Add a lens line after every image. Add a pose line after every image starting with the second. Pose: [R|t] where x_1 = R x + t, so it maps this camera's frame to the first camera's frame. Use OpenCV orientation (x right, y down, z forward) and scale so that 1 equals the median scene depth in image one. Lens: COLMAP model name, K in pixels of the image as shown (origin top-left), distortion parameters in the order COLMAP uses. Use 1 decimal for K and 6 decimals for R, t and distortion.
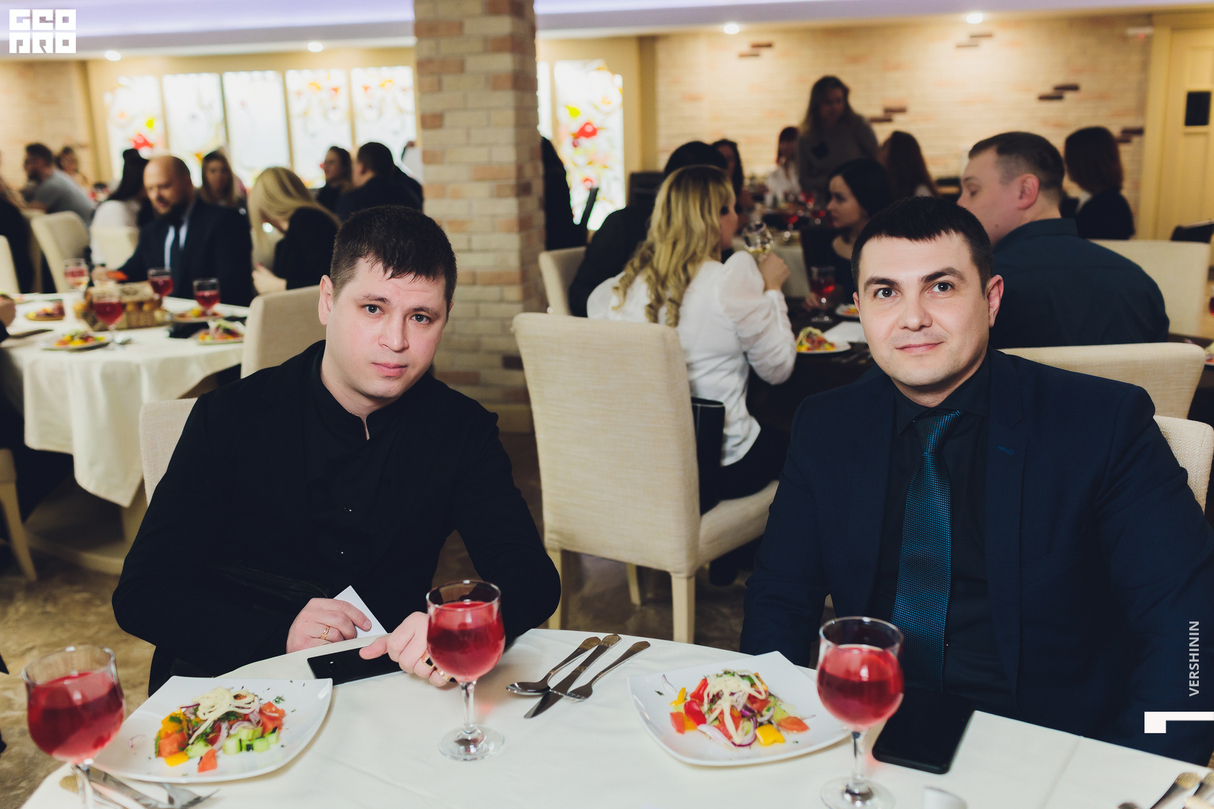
lens RADIAL K [[1134.1, 0, 607.5], [0, 1134.1, 414.1], [0, 0, 1]] dist [-0.002020, 0.000000]
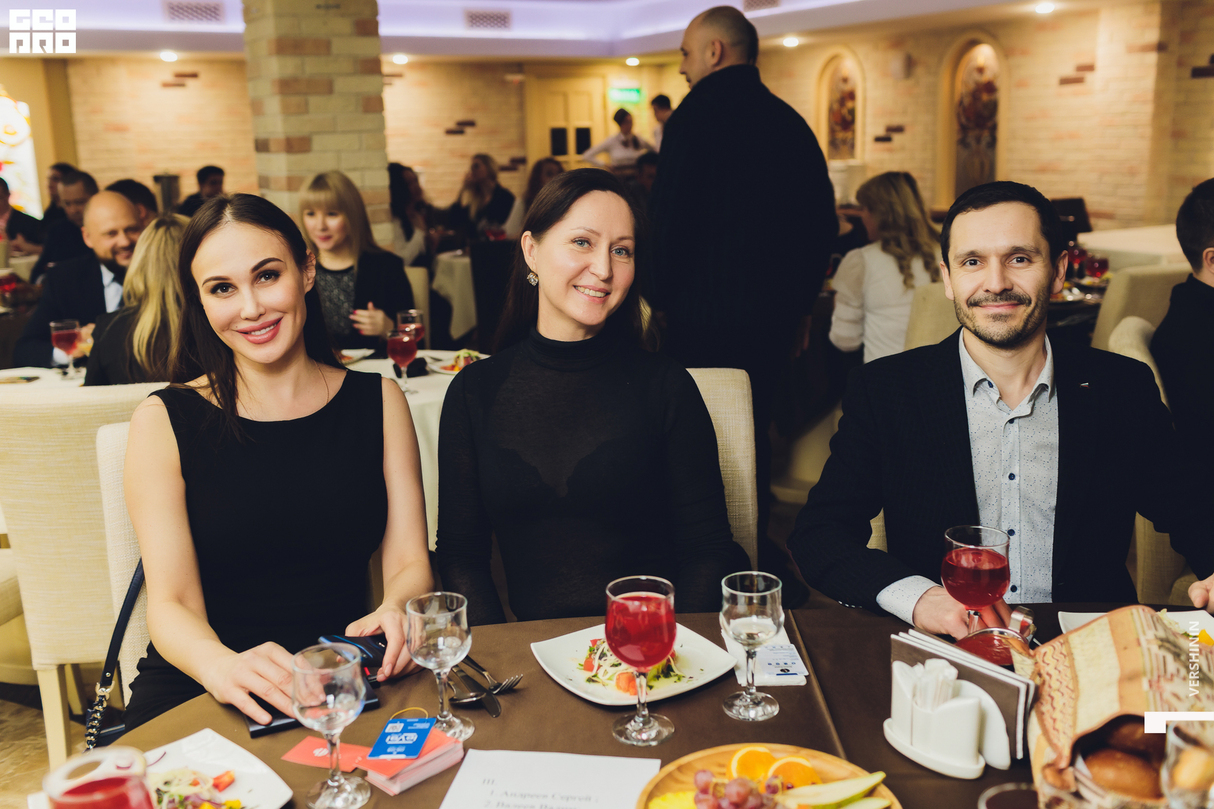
lens RADIAL K [[1134.1, 0, 609.3], [0, 1134.1, 395.9], [0, 0, 1]] dist [-0.002020, 0.000000]
pose [[0.736354, -0.143289, 0.661249, -0.289965], [0.174467, 0.984479, 0.019048, -0.014916], [-0.653715, 0.101340, 0.749925, 0.079186]]
